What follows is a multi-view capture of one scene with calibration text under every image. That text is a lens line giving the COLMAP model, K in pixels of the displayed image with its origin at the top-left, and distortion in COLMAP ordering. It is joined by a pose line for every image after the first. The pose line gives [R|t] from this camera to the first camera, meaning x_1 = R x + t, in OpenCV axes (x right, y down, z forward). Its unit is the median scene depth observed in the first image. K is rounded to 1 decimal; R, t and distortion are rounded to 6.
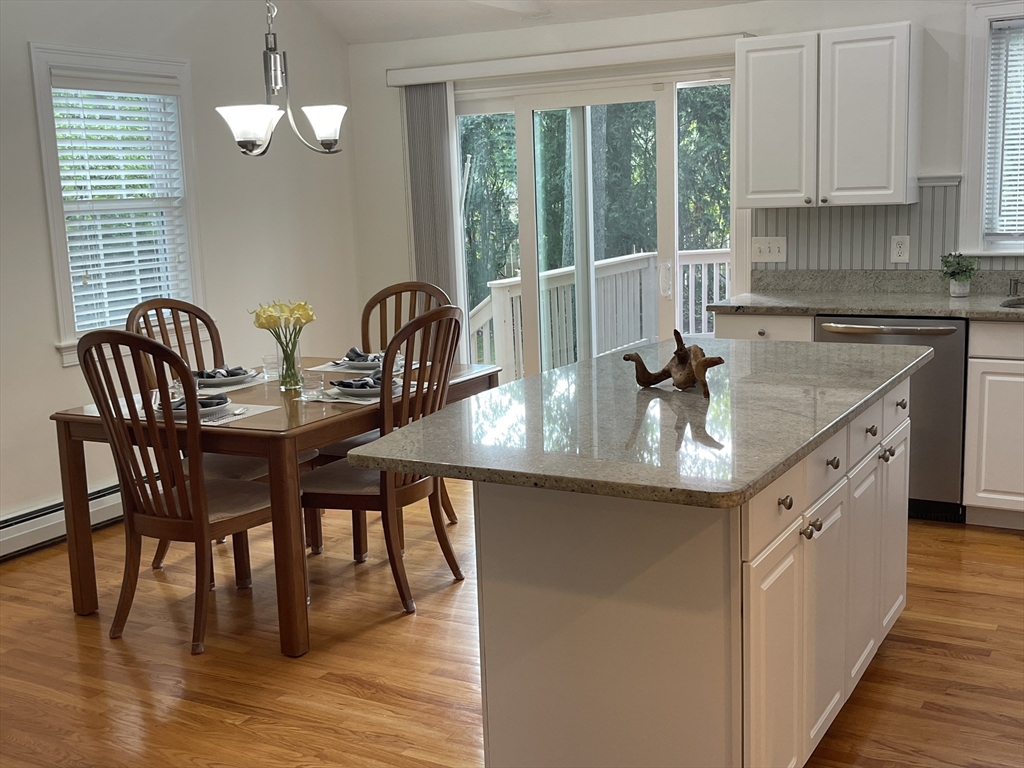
lens RADIAL K [[1151.0, 0, 513.0], [0, 1151.0, 376.4], [0, 0, 1]] dist [0.035737, 0.000000]
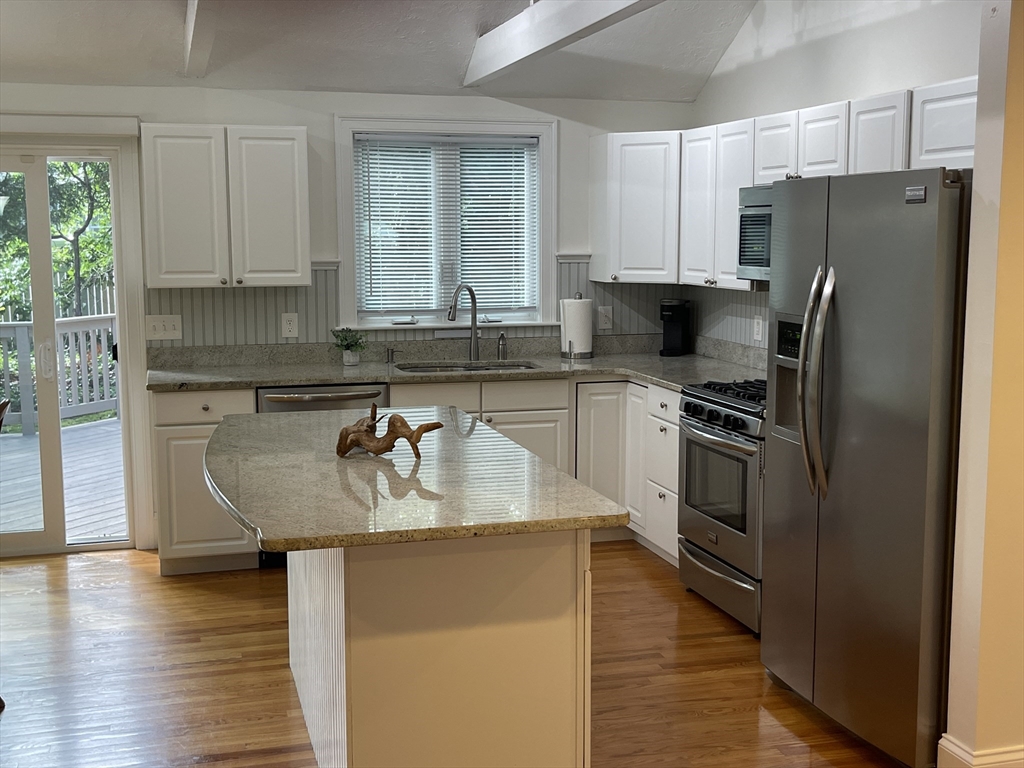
lens RADIAL K [[1223.0, 0, 512.6], [0, 1223.0, 389.2], [0, 0, 1]] dist [0.040130, 0.000000]
pose [[0.700273, -0.059064, 0.711427, -0.370980], [0.093609, 0.995564, -0.009488, -0.018085], [-0.707711, 0.073240, 0.702696, 0.025901]]
